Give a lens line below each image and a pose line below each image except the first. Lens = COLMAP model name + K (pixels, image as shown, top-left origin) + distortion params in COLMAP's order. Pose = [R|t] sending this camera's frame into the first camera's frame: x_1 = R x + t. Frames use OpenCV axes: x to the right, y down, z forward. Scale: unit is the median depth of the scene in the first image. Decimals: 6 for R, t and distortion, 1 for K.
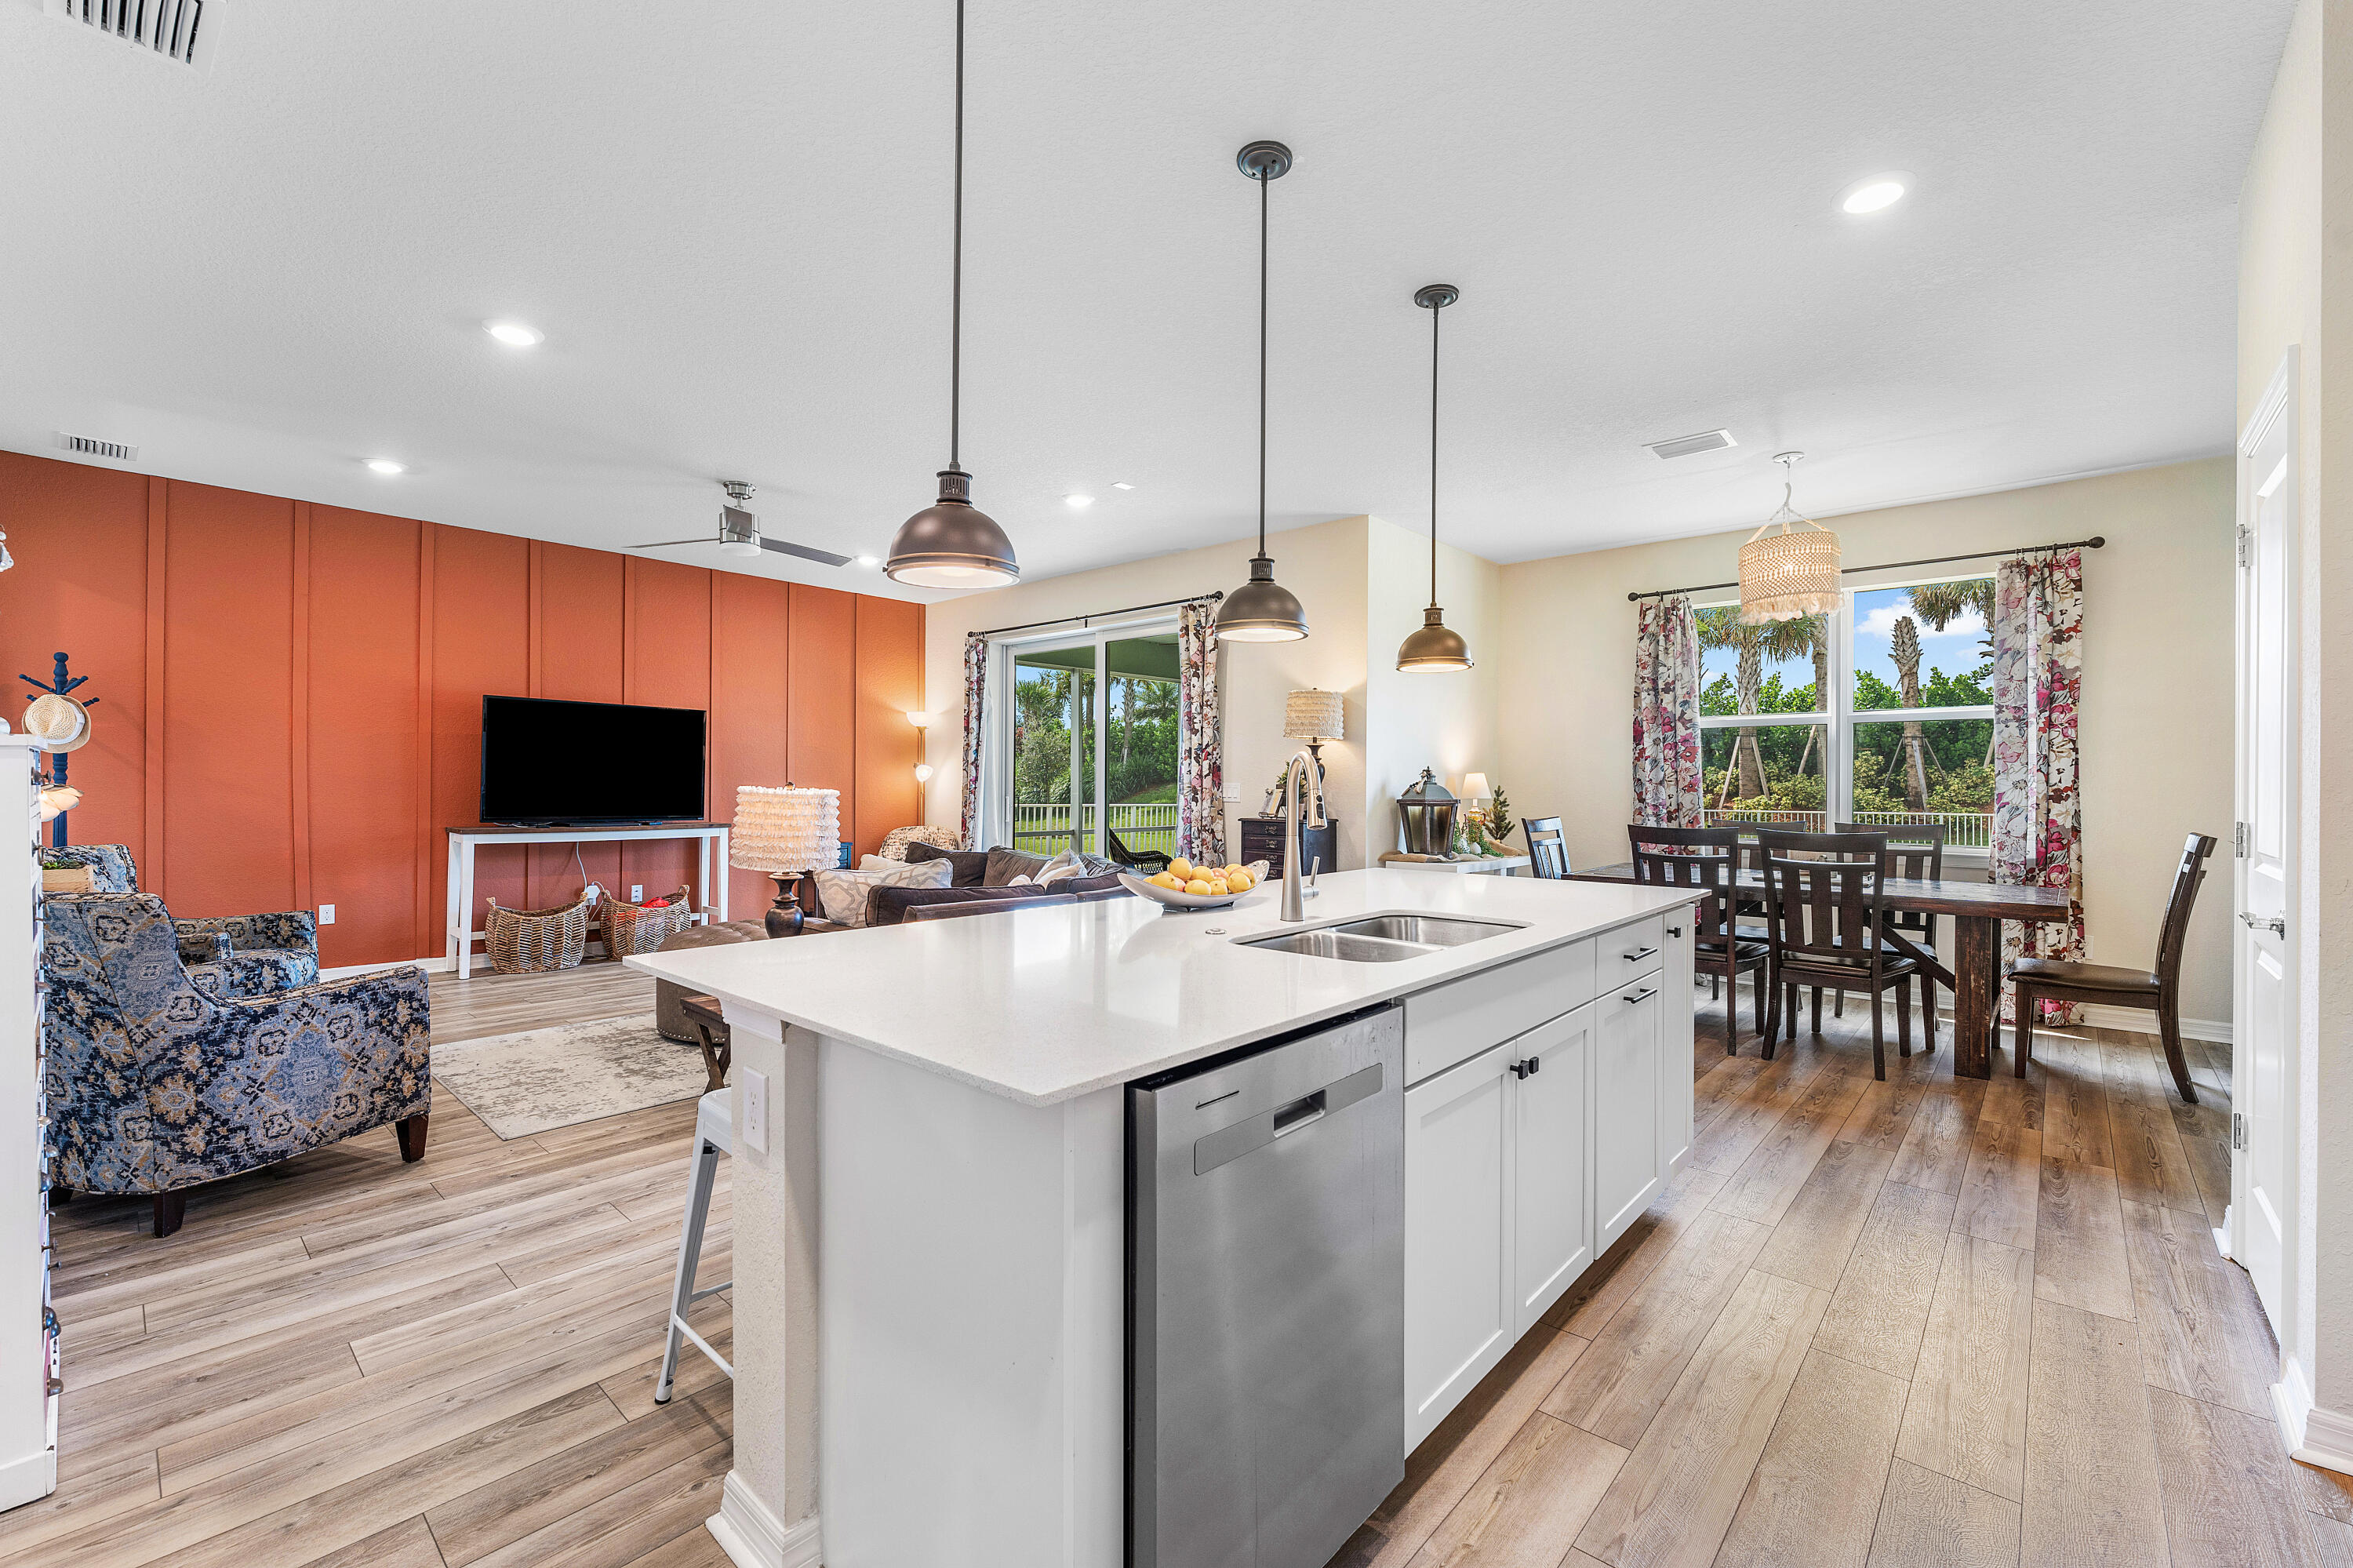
lens RADIAL K [[1027.0, 0, 1170.4], [0, 1027.0, 776.4], [0, 0, 1]] dist [-0.017279, 0.003640]
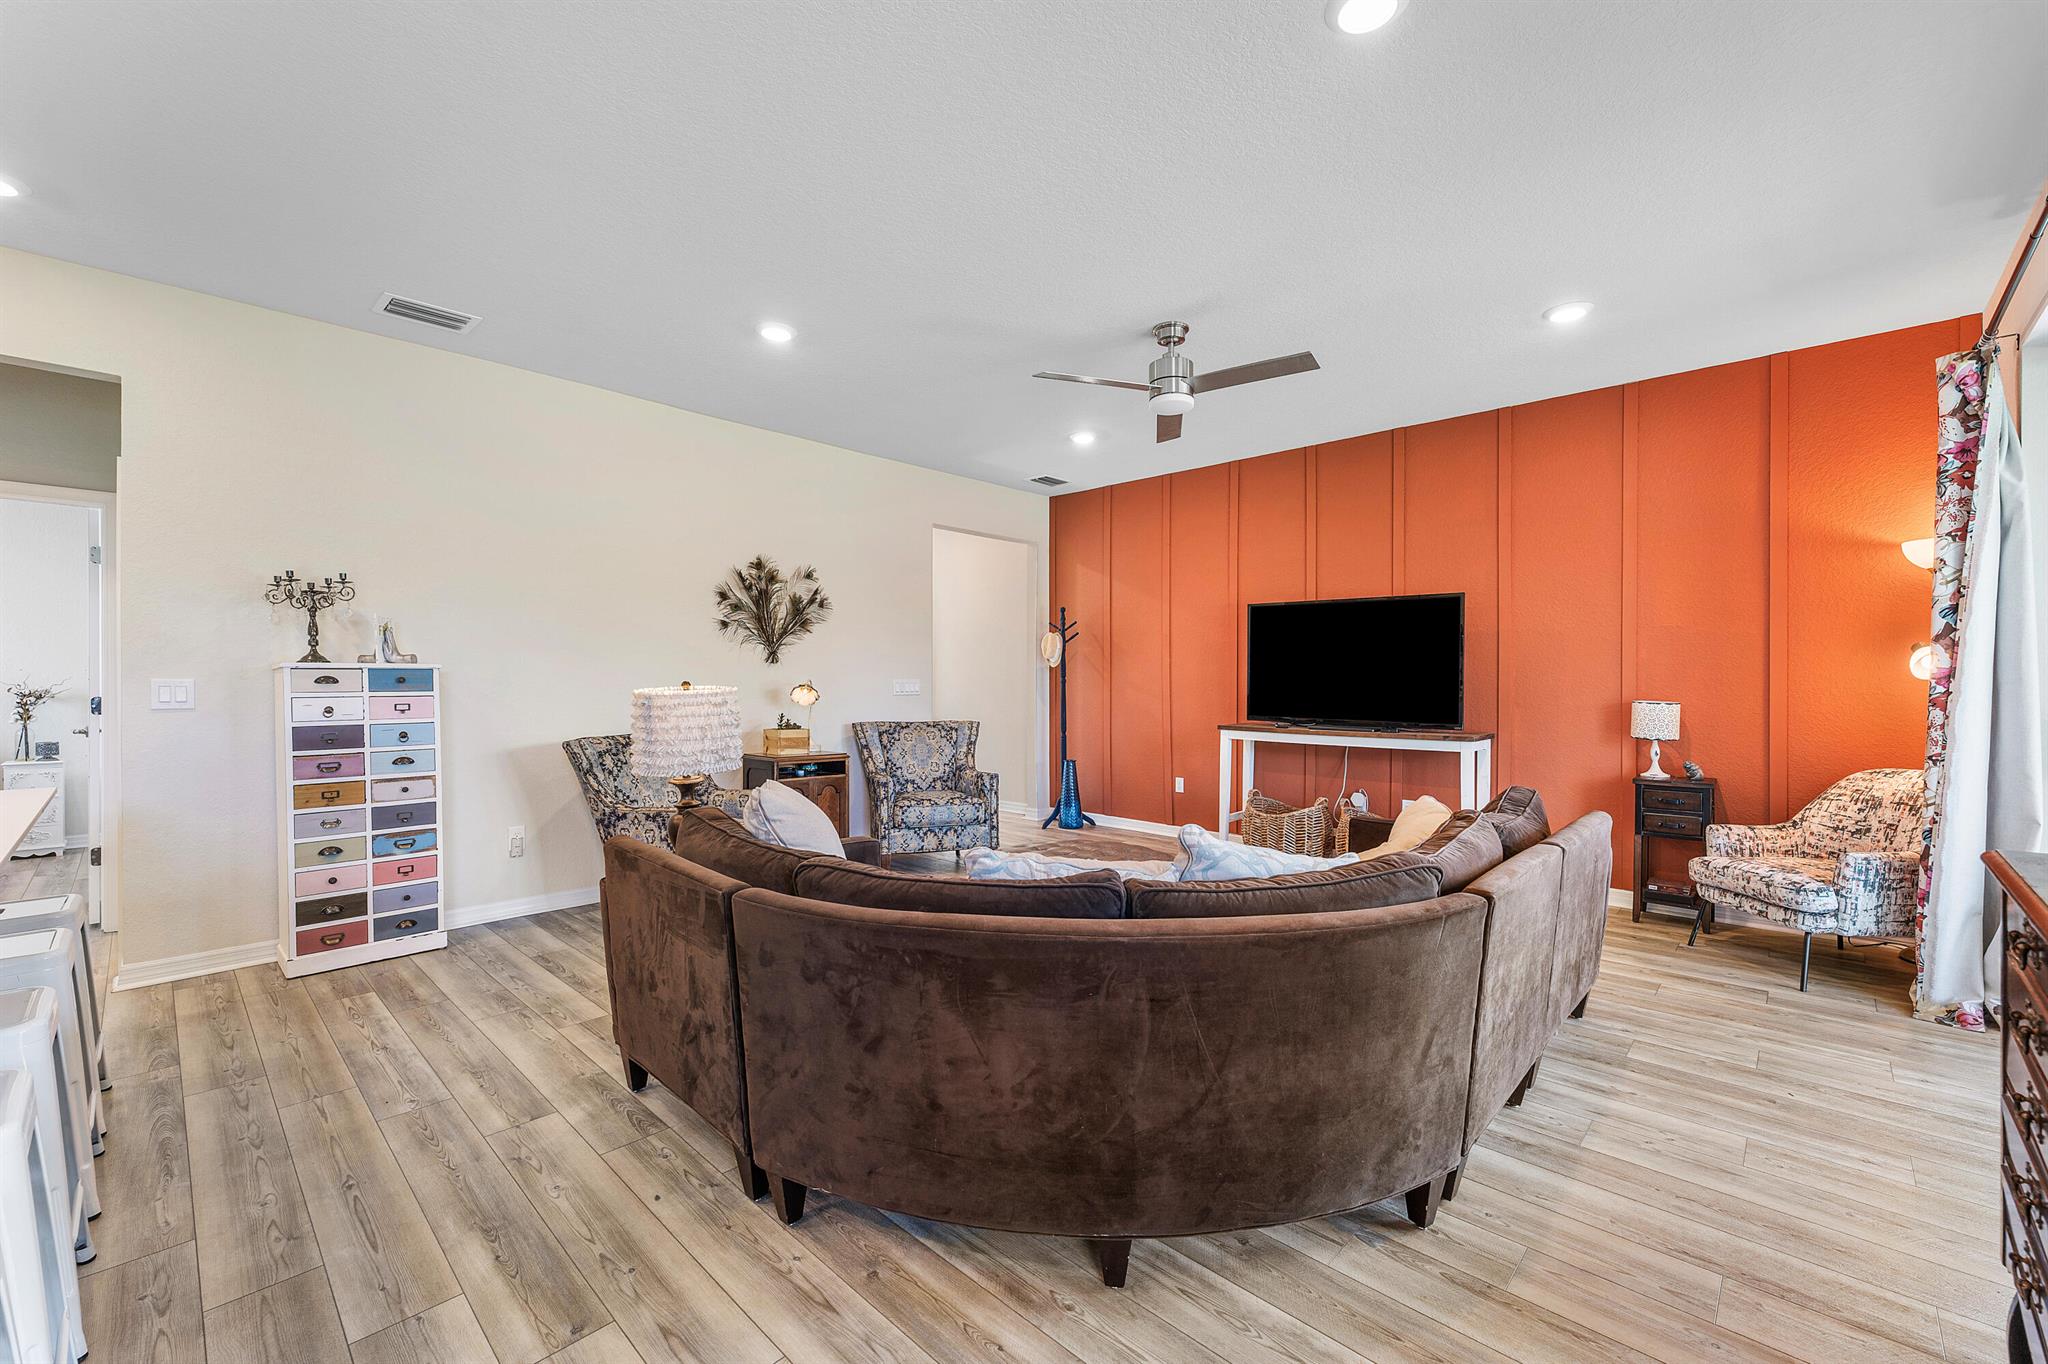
lens RADIAL K [[840.1, 0, 1017.7], [0, 840.1, 666.6], [0, 0, 1]] dist [-0.002400, 0.001390]
pose [[-0.032859, -0.023204, -0.999191, 0.250624], [0.007025, 0.999700, -0.023446, 0.007413], [0.999435, -0.007790, -0.032686, 0.826756]]
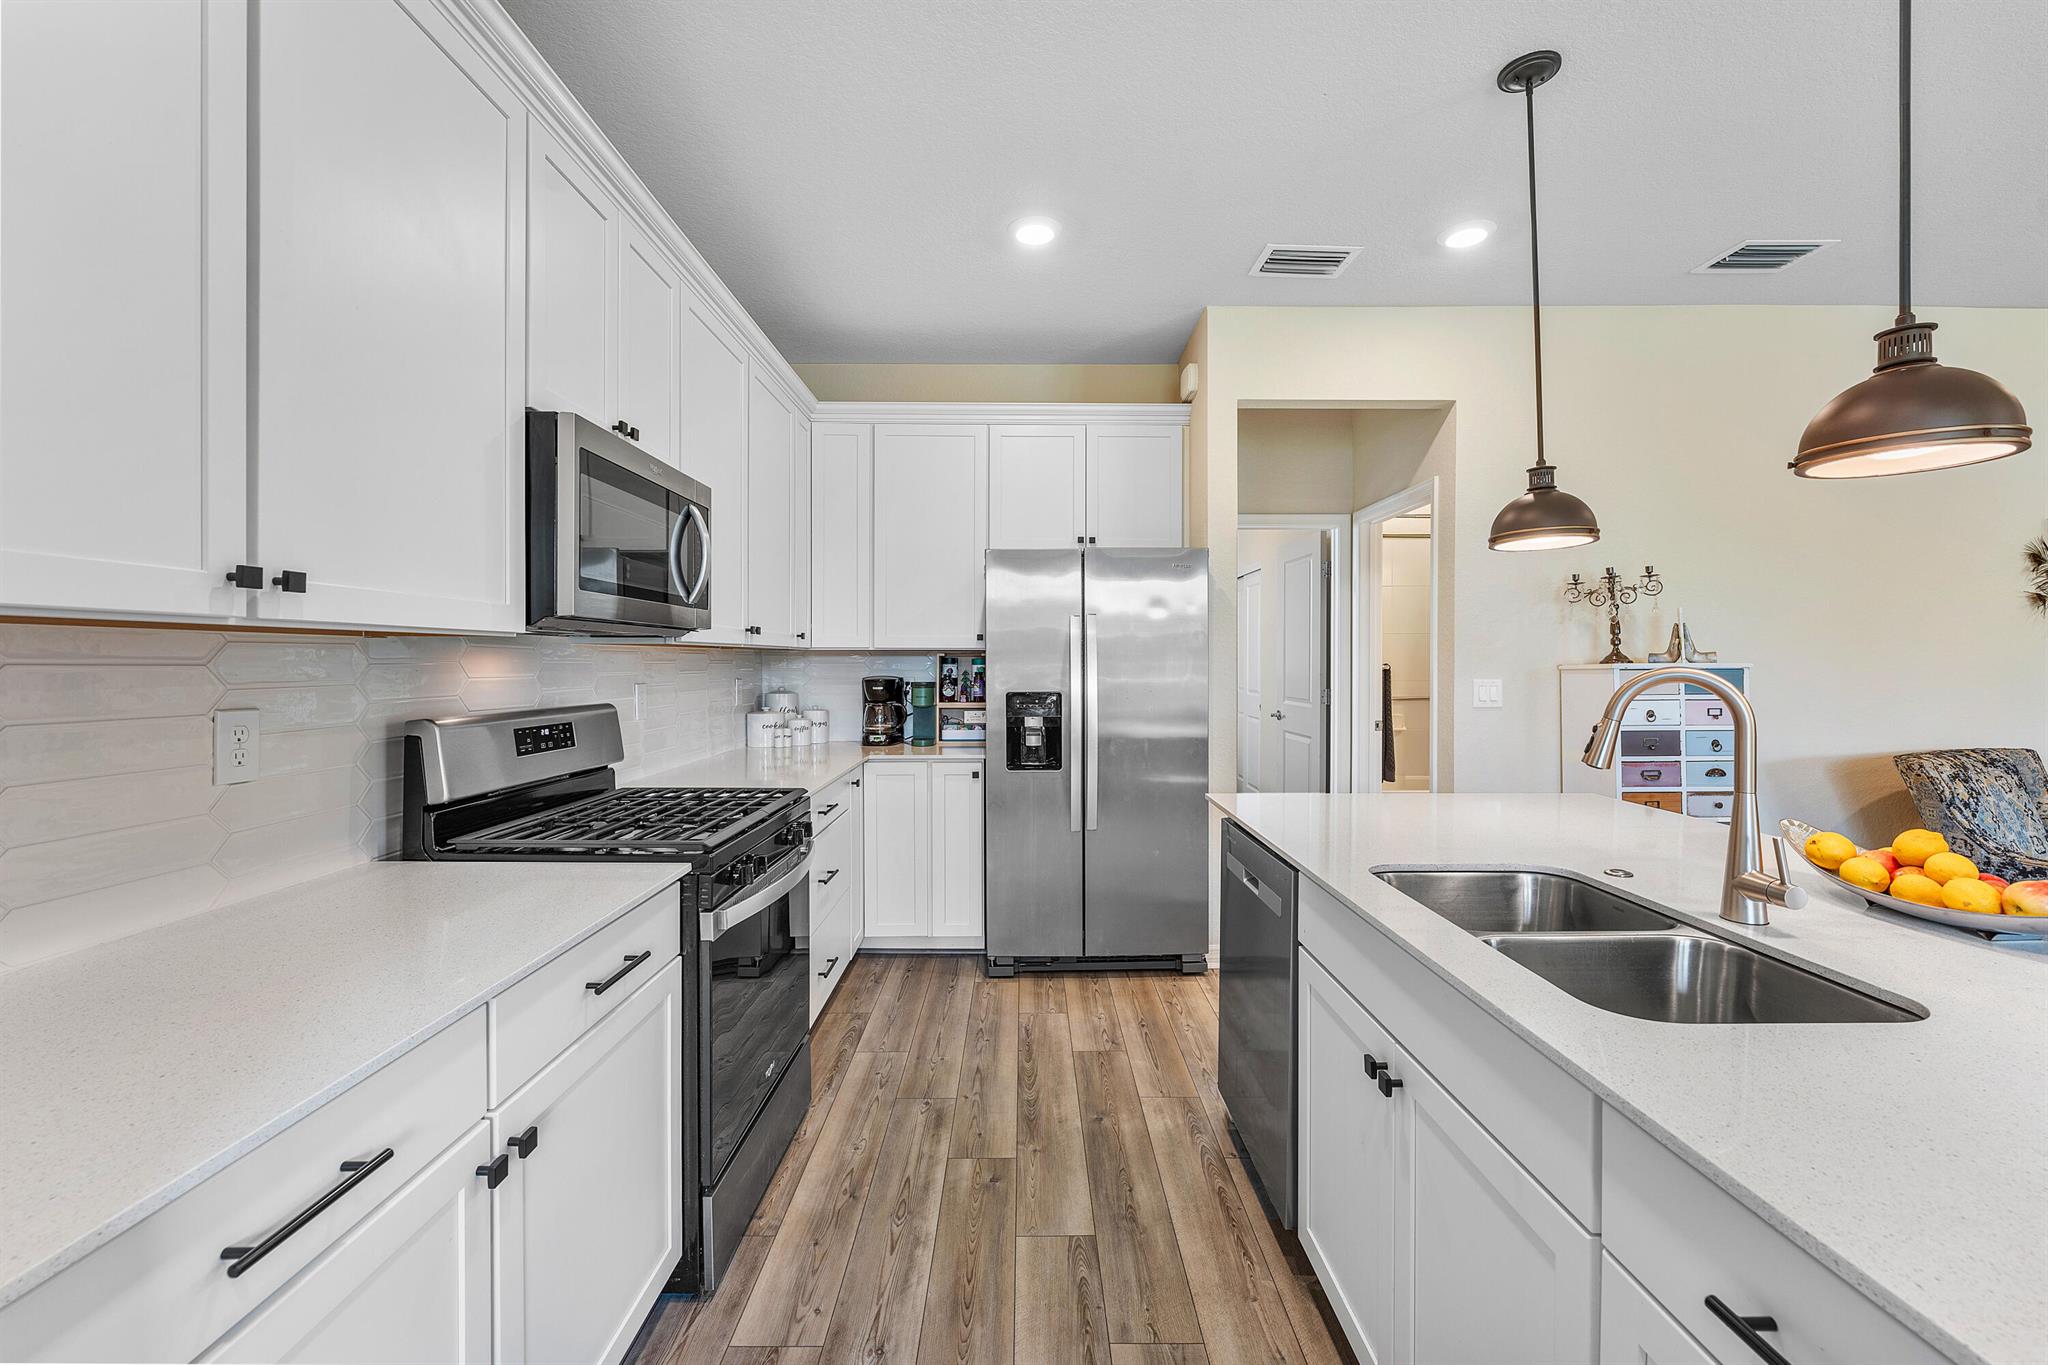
lens RADIAL K [[840.1, 0, 1043.9], [0, 840.1, 680.5], [0, 0, 1]] dist [-0.002400, 0.001390]
pose [[-0.737392, 0.010554, -0.675382, 0.343556], [0.001976, 0.999907, 0.013467, -0.009554], [0.675462, 0.008596, -0.737345, 0.455456]]
